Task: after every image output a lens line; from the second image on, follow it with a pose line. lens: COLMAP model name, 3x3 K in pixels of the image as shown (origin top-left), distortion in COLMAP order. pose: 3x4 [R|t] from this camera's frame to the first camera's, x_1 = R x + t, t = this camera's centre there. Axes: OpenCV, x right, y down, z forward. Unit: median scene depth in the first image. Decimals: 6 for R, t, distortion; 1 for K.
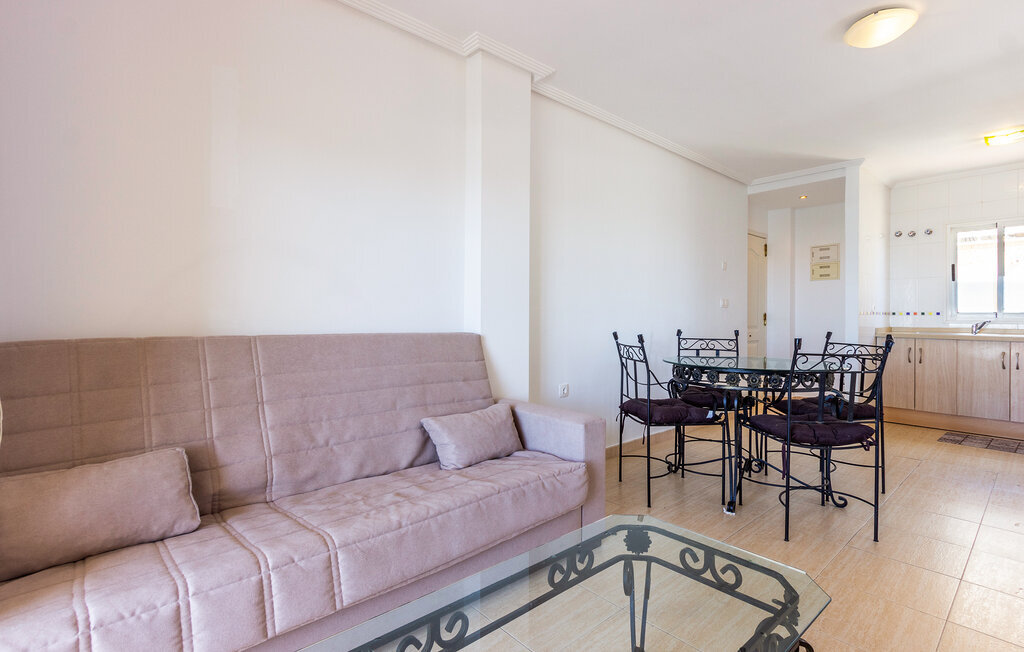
lens RADIAL K [[488.9, 0, 507.2], [0, 488.9, 320.9], [0, 0, 1]] dist [0.001868, -0.000676]
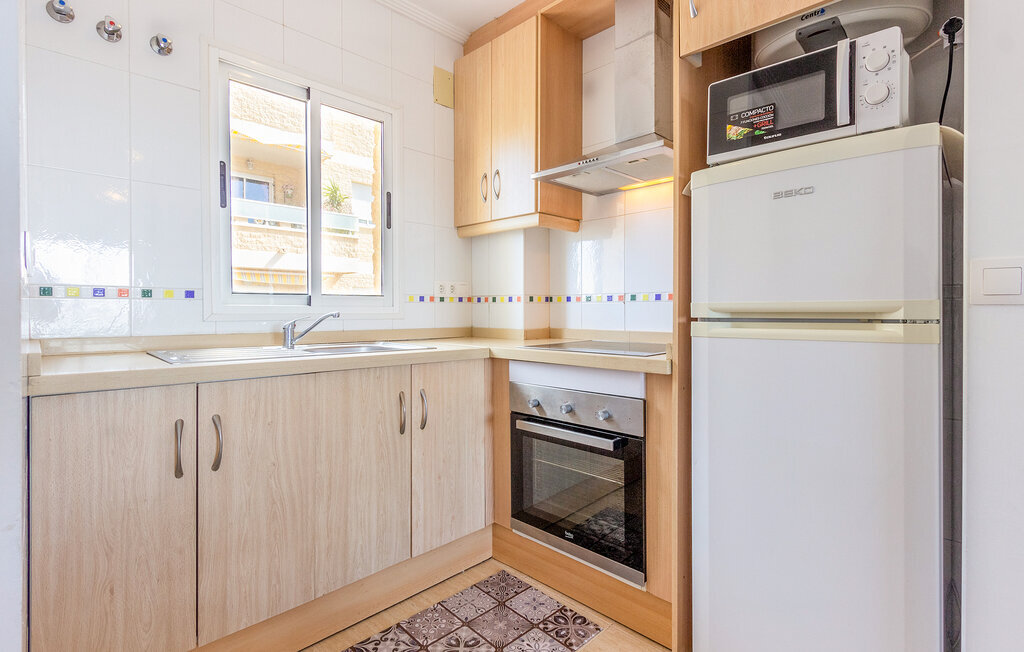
lens RADIAL K [[488.9, 0, 550.1], [0, 488.9, 314.1], [0, 0, 1]] dist [0.001868, -0.000676]
pose [[-0.099268, -0.004508, 0.995051, 0.679993], [0.002488, 0.999985, 0.004779, -0.002520], [-0.995058, 0.002950, -0.099255, 1.035984]]
